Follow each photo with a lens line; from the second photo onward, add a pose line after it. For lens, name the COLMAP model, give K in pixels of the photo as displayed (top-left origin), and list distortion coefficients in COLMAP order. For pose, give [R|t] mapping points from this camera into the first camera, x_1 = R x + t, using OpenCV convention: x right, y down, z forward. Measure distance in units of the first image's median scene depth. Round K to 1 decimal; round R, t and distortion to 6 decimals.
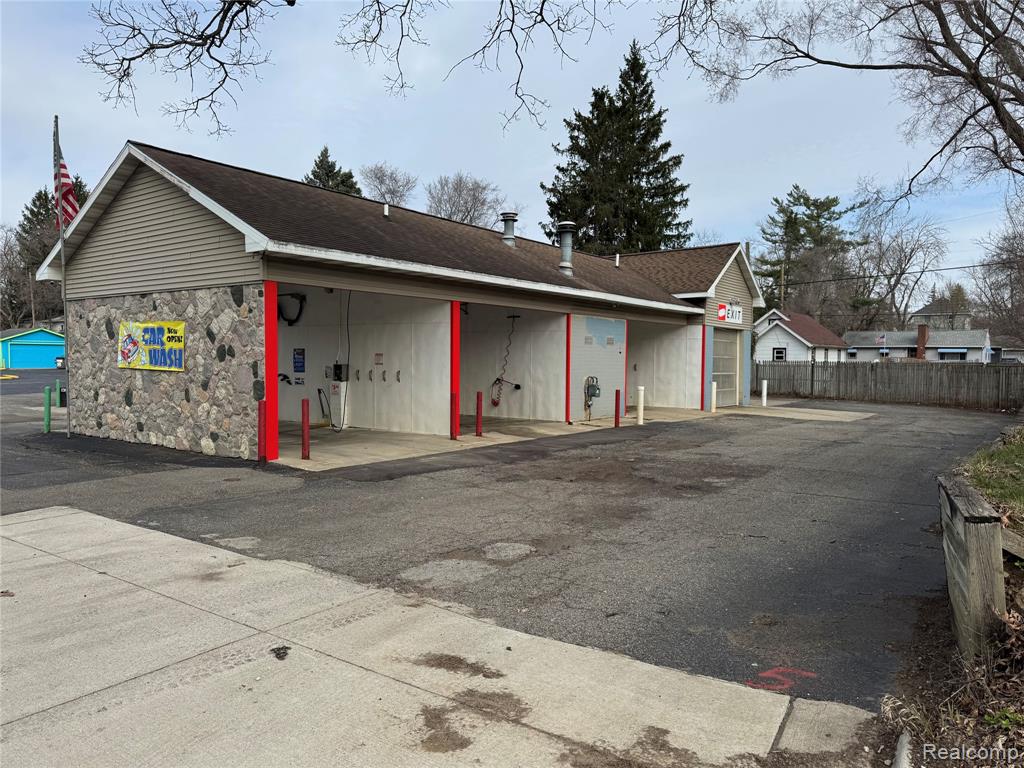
lens RADIAL K [[715.8, 0, 512.0], [0, 715.8, 384.0], [0, 0, 1]] dist [0.253359, -0.372599]
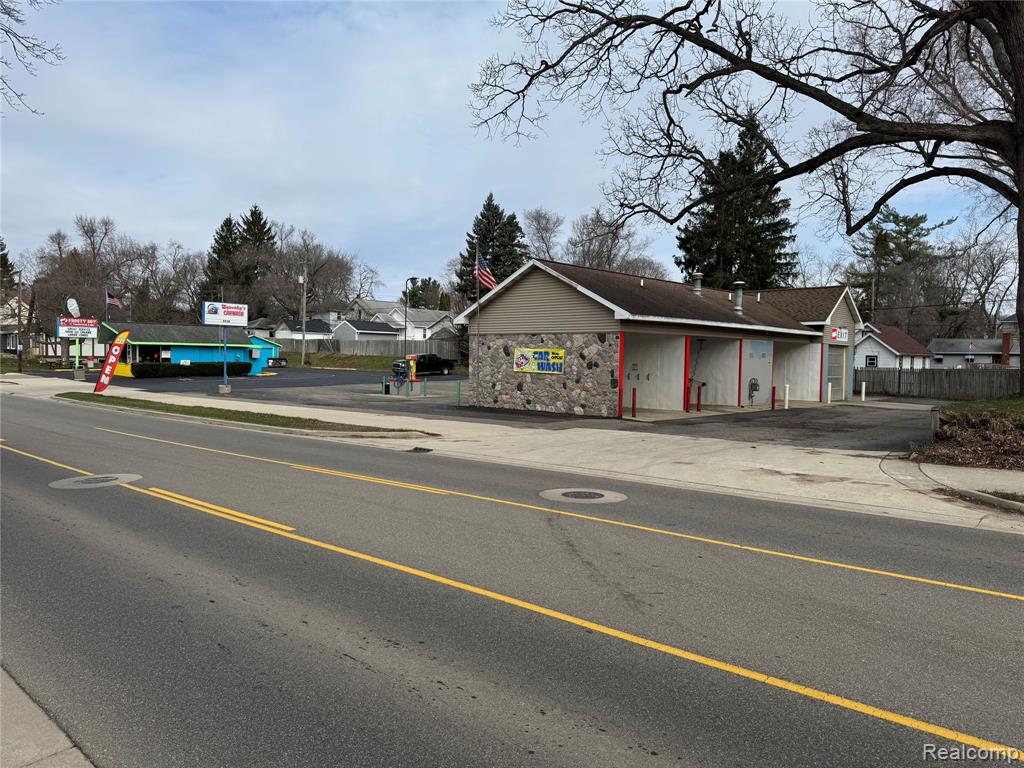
lens RADIAL K [[720.6, 0, 512.8], [0, 720.6, 385.3], [0, 0, 1]] dist [0.122163, -0.101320]
pose [[0.995265, 0.011765, -0.096484, -0.192514], [-0.011572, 0.999930, 0.002562, 0.005306], [0.096508, -0.001433, 0.995331, -0.477892]]
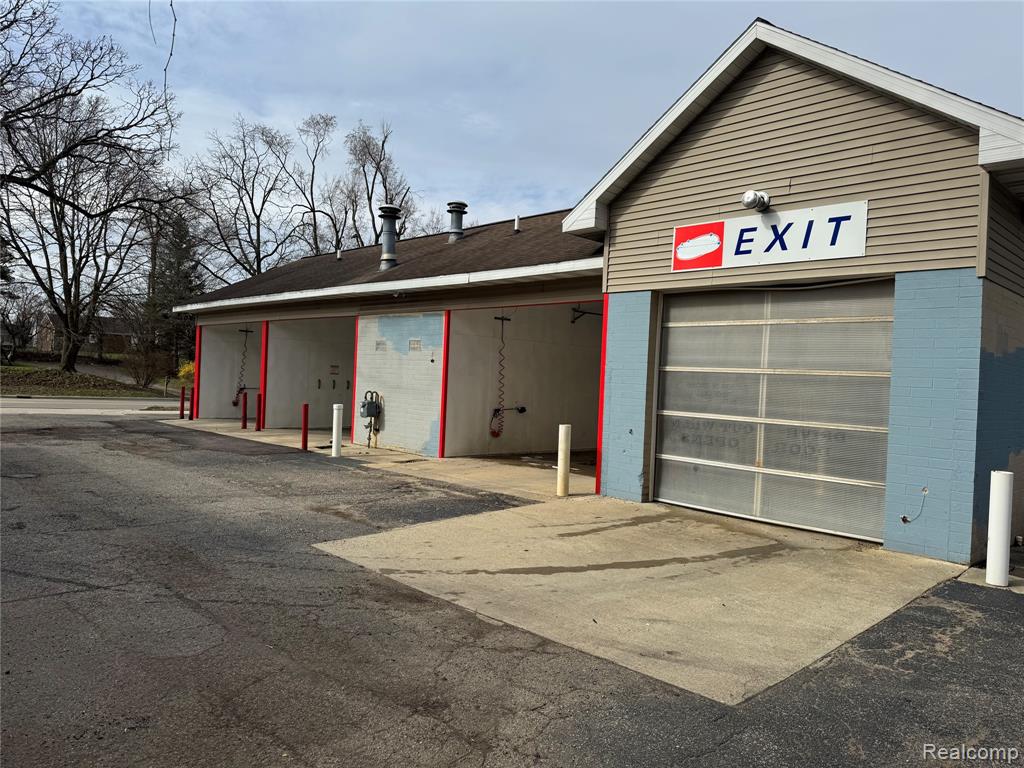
lens RADIAL K [[715.8, 0, 512.0], [0, 715.8, 384.0], [0, 0, 1]] dist [0.253359, -0.372599]
pose [[-0.173503, -0.008738, -0.984795, 0.635547], [-0.075607, 0.997128, 0.004474, -0.024270], [0.981927, 0.075234, -0.173666, 0.944062]]
